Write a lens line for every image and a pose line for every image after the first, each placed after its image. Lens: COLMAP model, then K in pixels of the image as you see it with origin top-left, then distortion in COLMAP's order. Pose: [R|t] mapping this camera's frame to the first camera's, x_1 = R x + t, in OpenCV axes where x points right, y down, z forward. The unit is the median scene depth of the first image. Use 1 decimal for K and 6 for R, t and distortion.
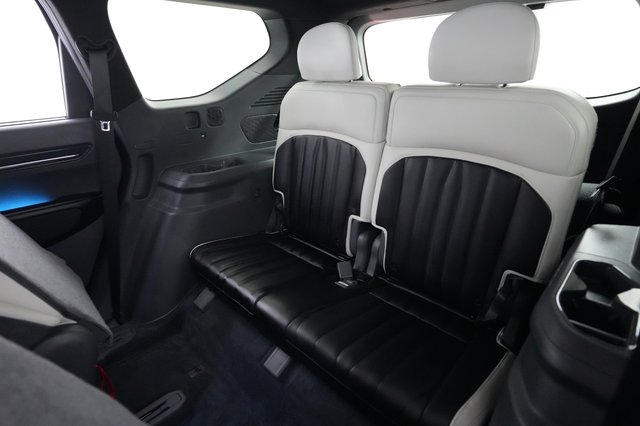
lens RADIAL K [[354.5, 0, 319.9], [0, 354.5, 212.0], [0, 0, 1]] dist [-0.004093, -0.000278]
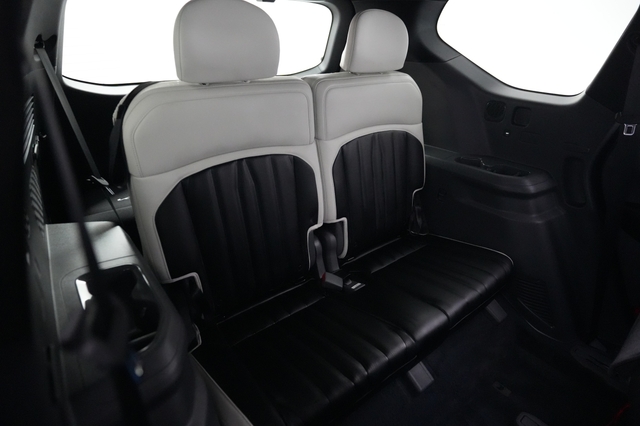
lens RADIAL K [[354.5, 0, 319.9], [0, 354.5, 215.1], [0, 0, 1]] dist [-0.004093, -0.000278]
pose [[0.090973, -0.379173, 0.920843, -0.769717], [0.393818, 0.862999, 0.316448, -0.312694], [-0.914676, 0.333856, 0.227835, 0.818254]]
